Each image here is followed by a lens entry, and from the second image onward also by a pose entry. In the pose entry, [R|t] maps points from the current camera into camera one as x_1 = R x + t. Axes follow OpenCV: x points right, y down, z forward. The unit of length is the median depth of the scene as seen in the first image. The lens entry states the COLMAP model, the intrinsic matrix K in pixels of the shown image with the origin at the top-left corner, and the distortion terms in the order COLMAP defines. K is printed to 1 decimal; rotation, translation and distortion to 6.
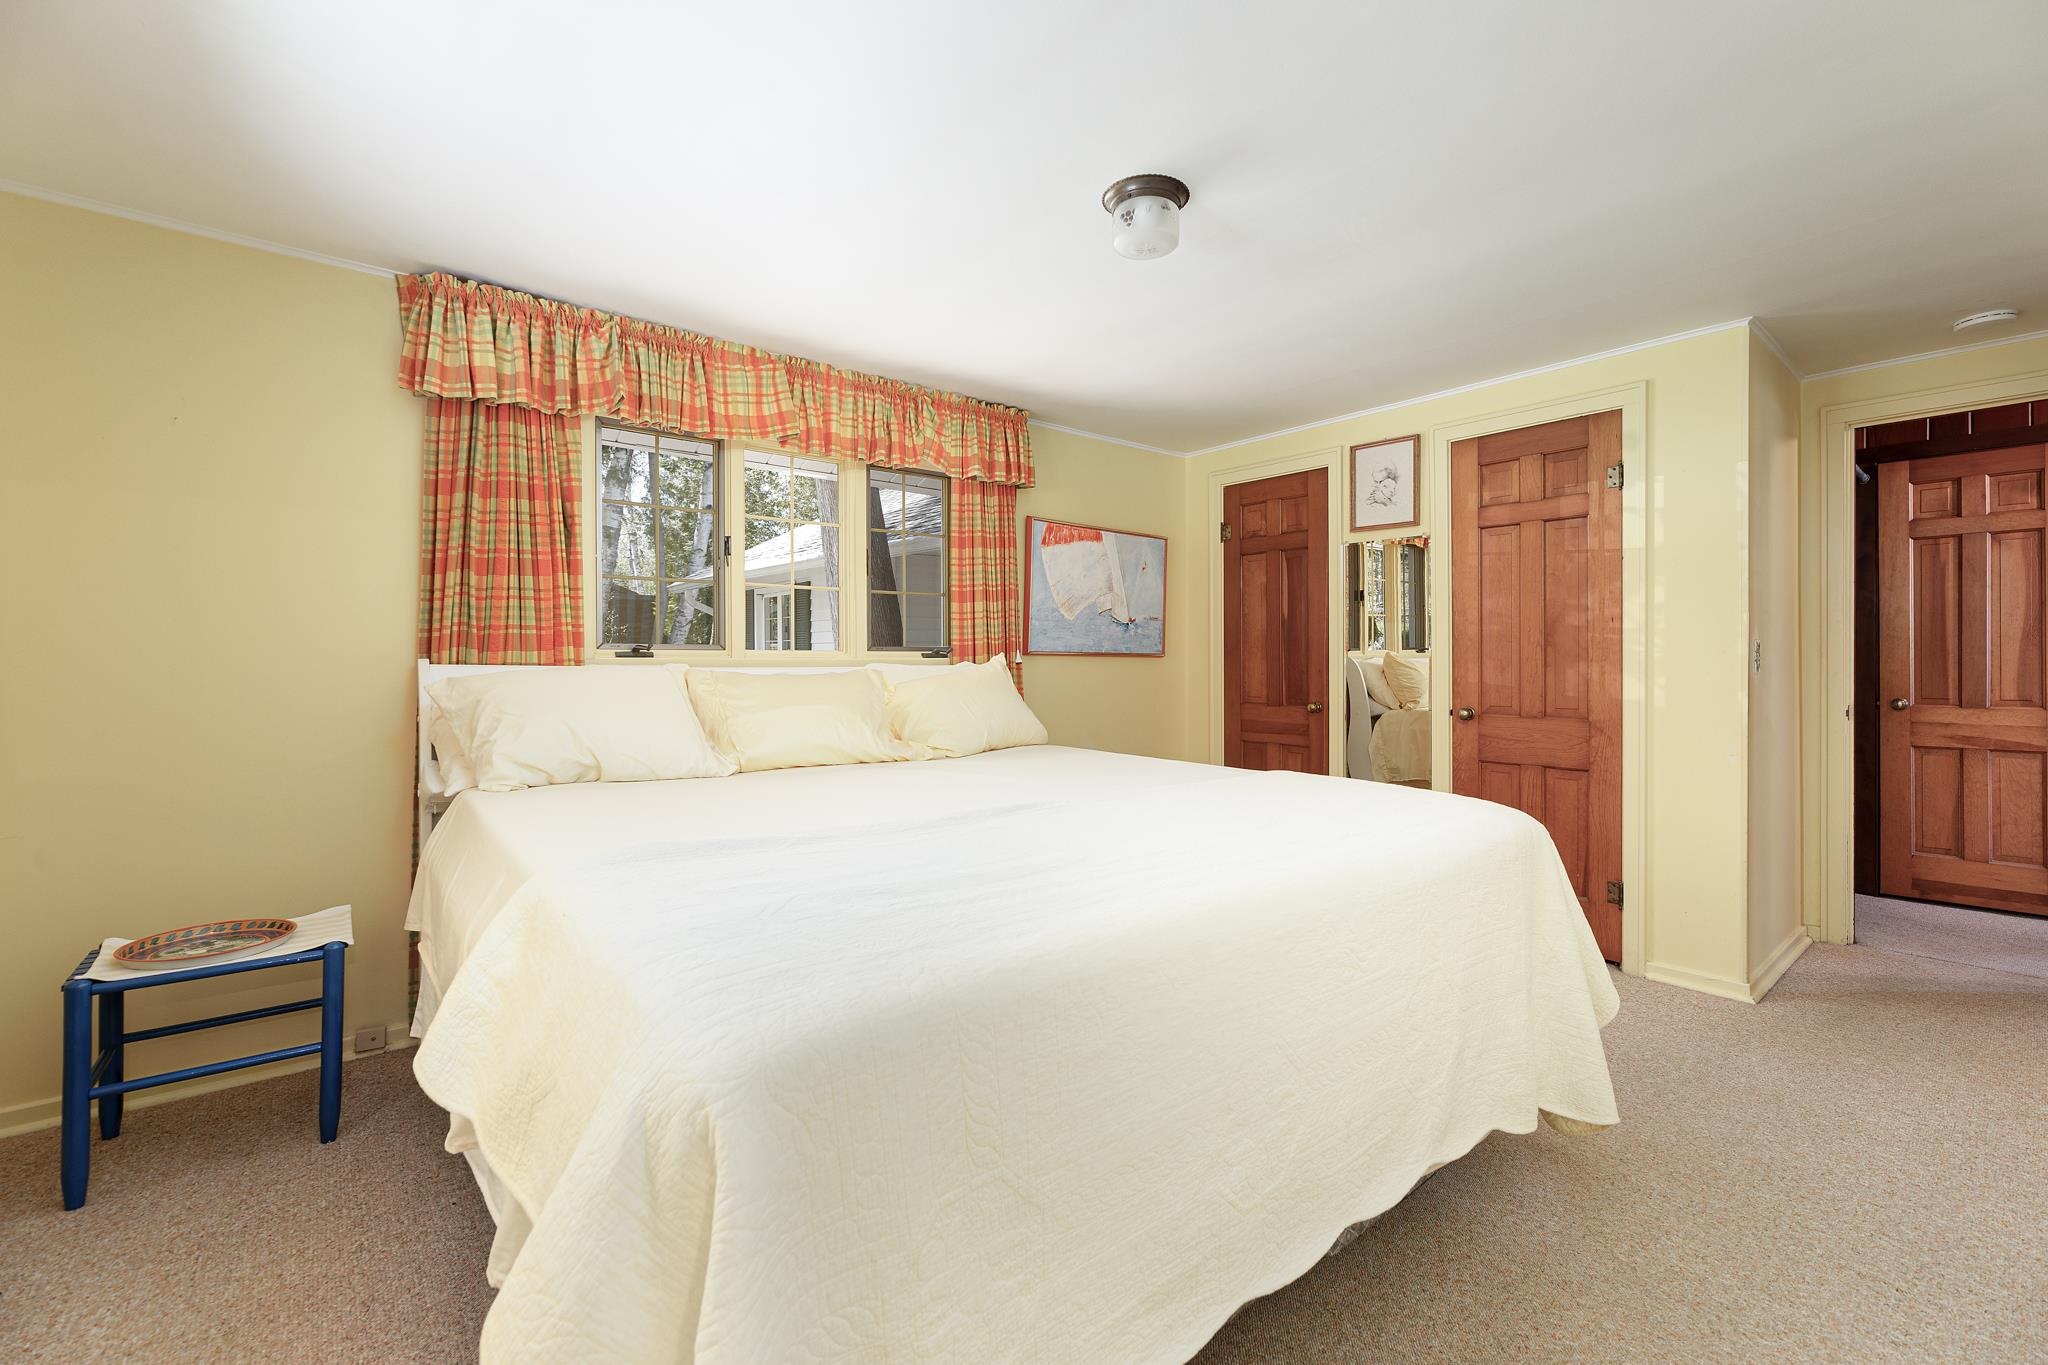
lens RADIAL K [[890.9, 0, 1026.2], [0, 890.9, 654.8], [0, 0, 1]] dist [-0.000036, 0.000015]
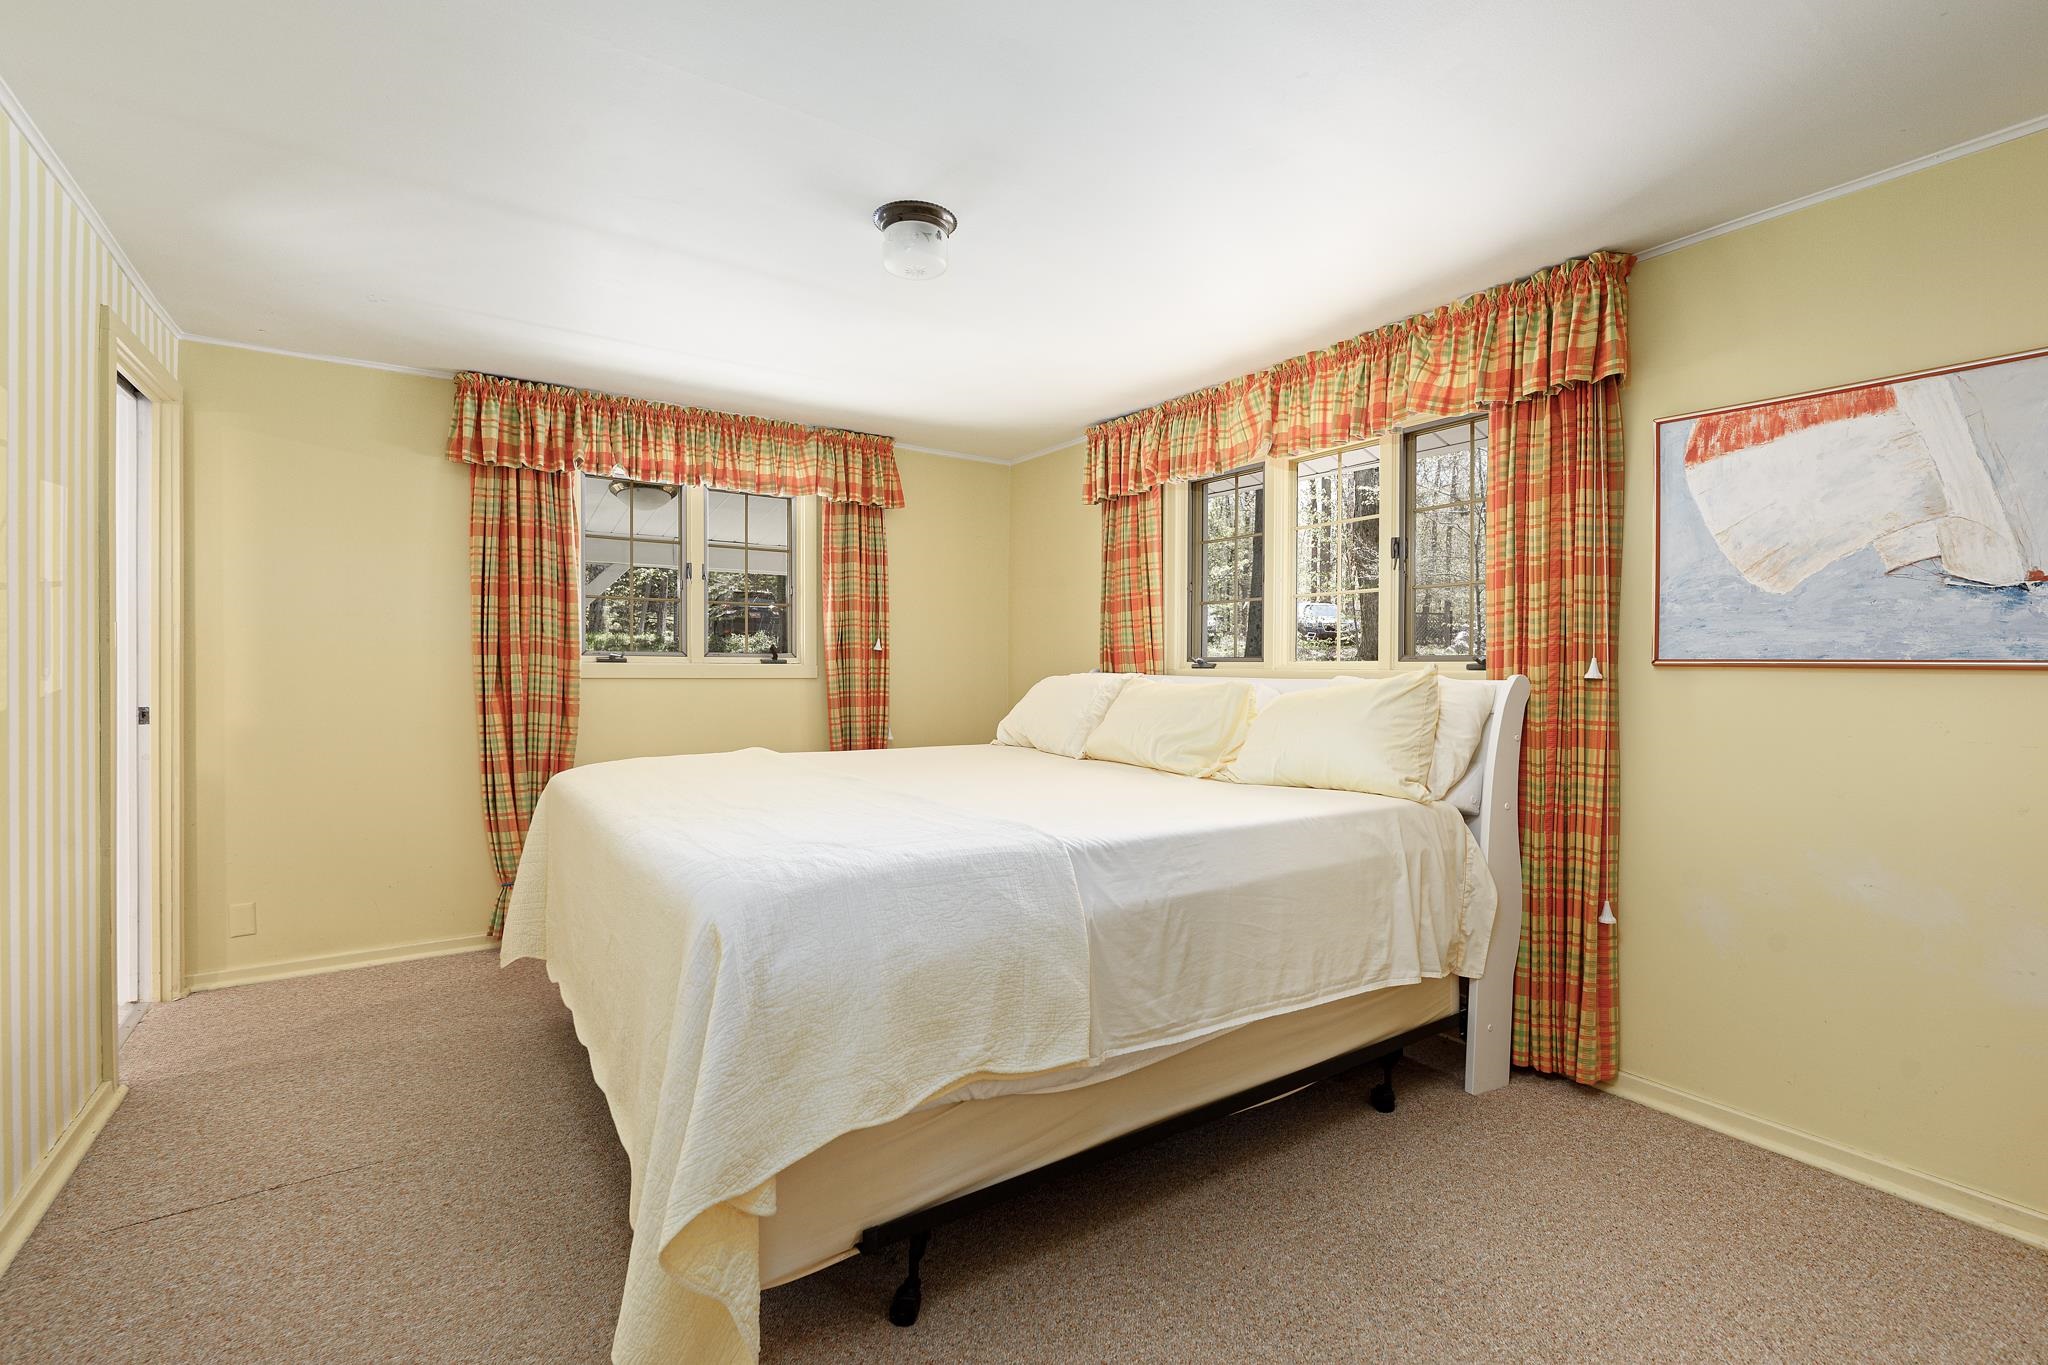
lens RADIAL K [[913.2, 0, 1024.0], [0, 913.2, 682.5], [0, 0, 1]] dist [-0.000061, 0.000061]
pose [[-0.109311, 0.014970, -0.993895, 0.612816], [-0.001489, 0.999883, 0.015223, 0.002572], [0.994006, 0.003144, -0.109276, 0.654089]]
